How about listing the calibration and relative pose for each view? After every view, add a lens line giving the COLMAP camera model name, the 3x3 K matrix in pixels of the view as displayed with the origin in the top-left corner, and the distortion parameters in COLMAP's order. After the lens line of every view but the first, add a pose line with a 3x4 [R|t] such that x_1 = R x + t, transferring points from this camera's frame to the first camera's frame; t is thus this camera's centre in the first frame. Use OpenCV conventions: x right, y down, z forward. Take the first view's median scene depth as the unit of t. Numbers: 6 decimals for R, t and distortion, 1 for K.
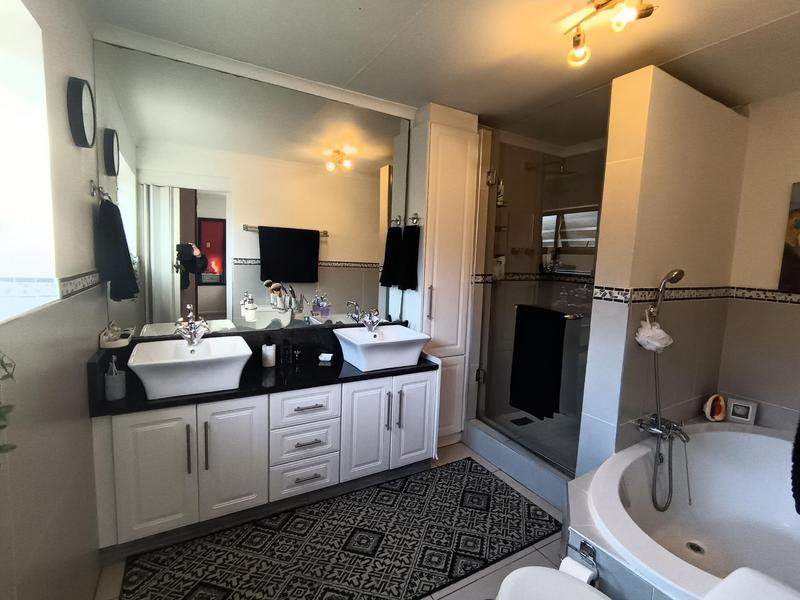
lens RADIAL K [[375.2, 0, 398.6], [0, 375.2, 293.4], [0, 0, 1]] dist [0.001148, -0.008429]
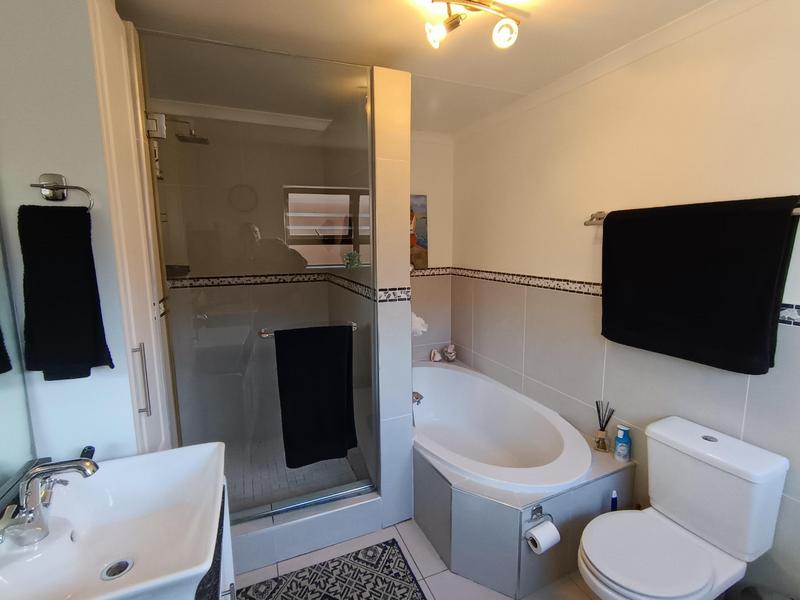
lens RADIAL K [[375.2, 0, 398.6], [0, 375.2, 293.4], [0, 0, 1]] dist [0.001148, -0.008429]
pose [[0.126752, -0.171004, 0.977083, -0.337053], [0.113958, 0.981016, 0.156909, -0.128132], [-0.985367, 0.091458, 0.143833, 0.688188]]
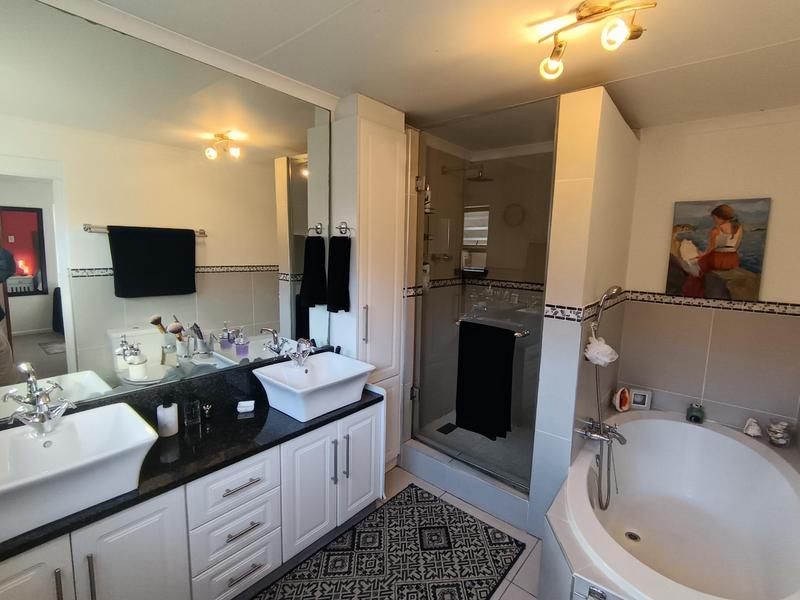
lens RADIAL K [[375.2, 0, 398.6], [0, 375.2, 293.4], [0, 0, 1]] dist [0.001148, -0.008429]
pose [[0.941988, -0.055340, 0.331054, -0.145937], [0.044127, 0.998172, 0.041296, -0.089995], [-0.332734, -0.024292, 0.942708, 0.162115]]
